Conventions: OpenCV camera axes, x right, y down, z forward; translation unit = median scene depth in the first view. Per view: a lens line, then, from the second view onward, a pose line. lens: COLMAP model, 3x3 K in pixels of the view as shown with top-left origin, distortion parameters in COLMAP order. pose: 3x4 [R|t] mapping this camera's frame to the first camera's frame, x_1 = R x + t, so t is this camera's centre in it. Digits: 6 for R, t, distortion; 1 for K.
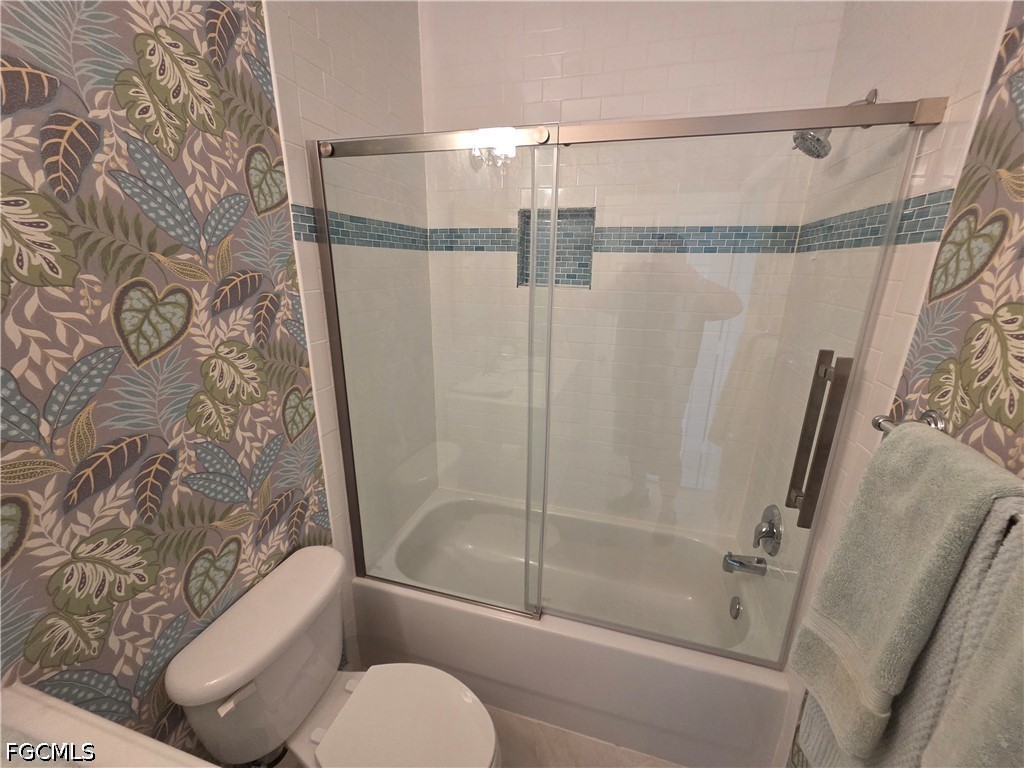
lens RADIAL K [[420.8, 0, 518.5], [0, 420.8, 389.1], [0, 0, 1]] dist [0.004009, -0.000044]
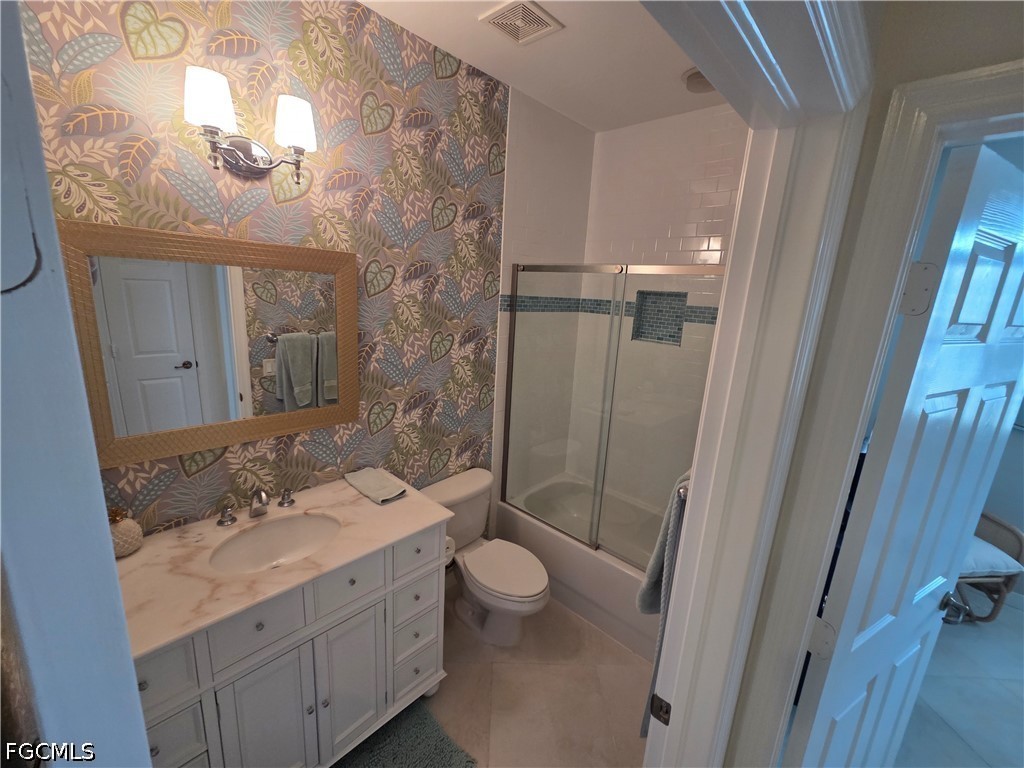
lens RADIAL K [[420.8, 0, 512.1], [0, 420.8, 387.1], [0, 0, 1]] dist [0.004009, -0.000044]
pose [[0.885594, 0.136545, -0.443936, 0.479852], [-0.170577, 0.984633, -0.037427, 0.070678], [0.432004, 0.108870, 0.895276, -0.755846]]
